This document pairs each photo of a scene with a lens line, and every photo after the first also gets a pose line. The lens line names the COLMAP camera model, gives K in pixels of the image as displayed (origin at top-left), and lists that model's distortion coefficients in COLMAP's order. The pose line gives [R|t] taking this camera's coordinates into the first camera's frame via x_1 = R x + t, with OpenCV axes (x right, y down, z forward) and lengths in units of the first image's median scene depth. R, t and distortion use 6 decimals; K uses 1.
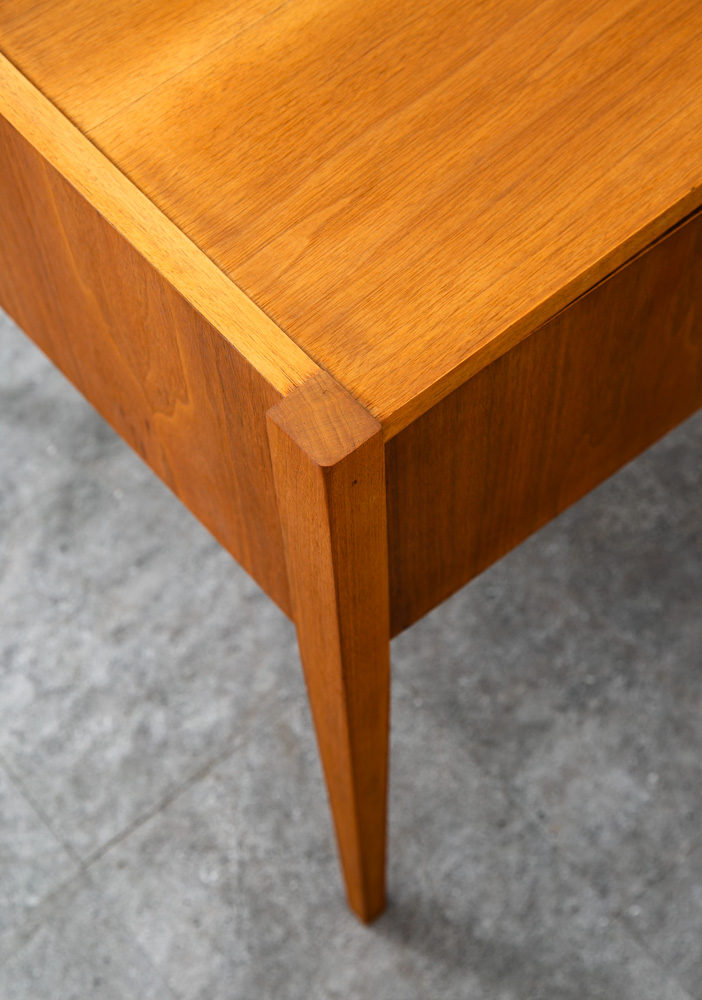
lens RADIAL K [[1755.3, 0, 348.4], [0, 1755.3, 536.3], [0, 0, 1]] dist [0.144214, 0.103633]
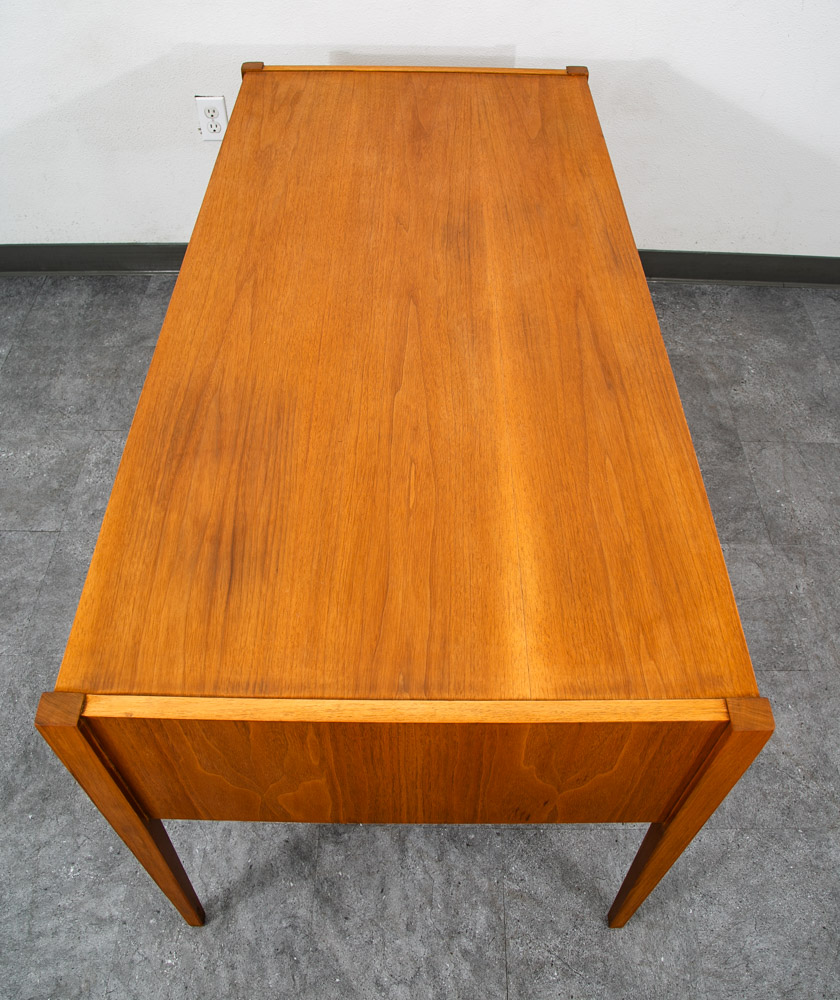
lens RADIAL K [[876.5, 0, 423.7], [0, 876.5, 485.9], [0, 0, 1]] dist [-0.106726, 0.008281]
pose [[0.643232, -0.550257, 0.532419, -0.596497], [0.657637, 0.753162, -0.016116, -0.462680], [-0.392130, 0.360505, 0.846328, 0.168306]]
